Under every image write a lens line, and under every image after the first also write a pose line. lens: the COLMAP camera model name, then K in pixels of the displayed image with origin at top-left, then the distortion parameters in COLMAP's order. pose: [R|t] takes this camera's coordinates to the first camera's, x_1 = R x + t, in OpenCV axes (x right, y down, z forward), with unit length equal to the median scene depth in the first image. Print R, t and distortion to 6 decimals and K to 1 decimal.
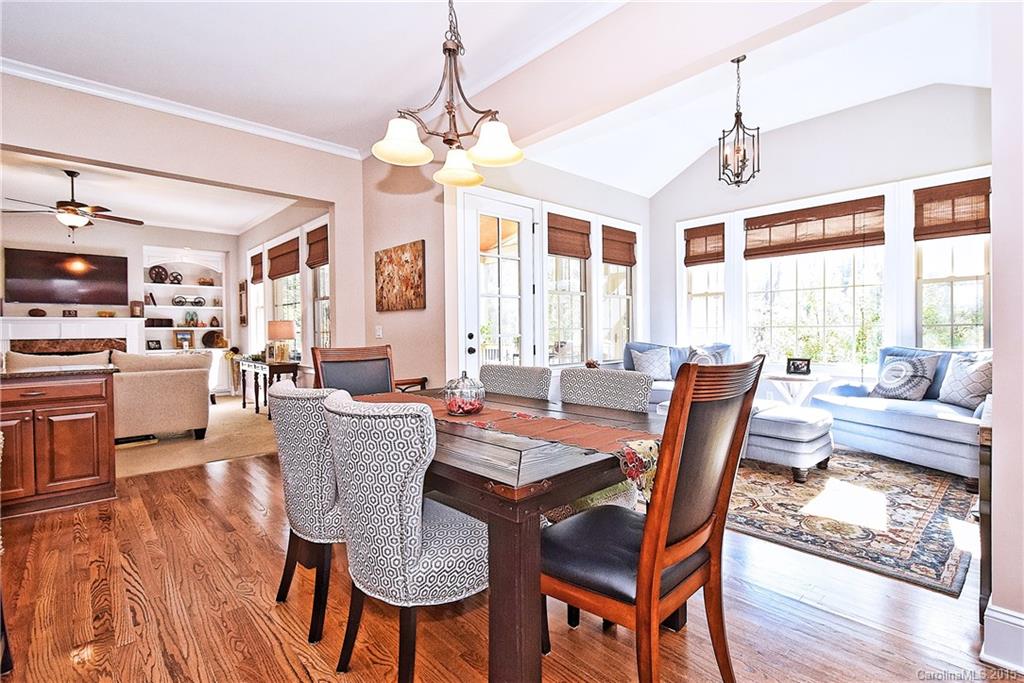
lens RADIAL K [[487.5, 0, 518.4], [0, 487.5, 333.4], [0, 0, 1]] dist [-0.000359, -0.007652]
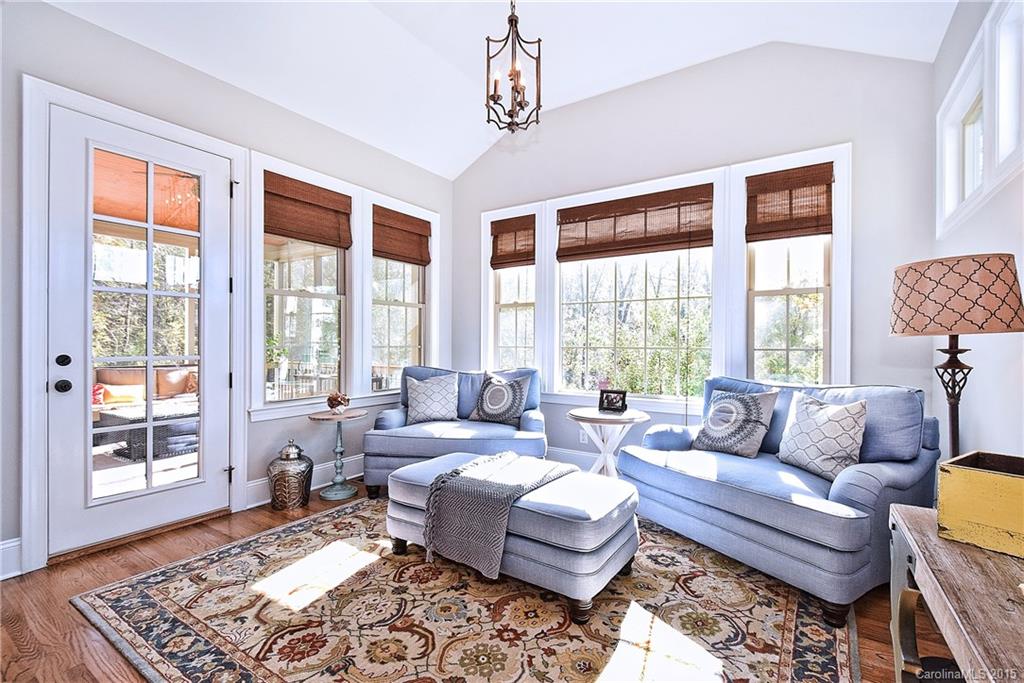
lens RADIAL K [[465.6, 0, 512.0], [0, 465.6, 341.5], [0, 0, 1]] dist [-0.000618, -0.000227]
pose [[0.972871, 0.013961, 0.230928, 0.265775], [-0.011569, 0.999865, -0.011708, -0.015222], [-0.231060, 0.008718, 0.972900, 0.344300]]
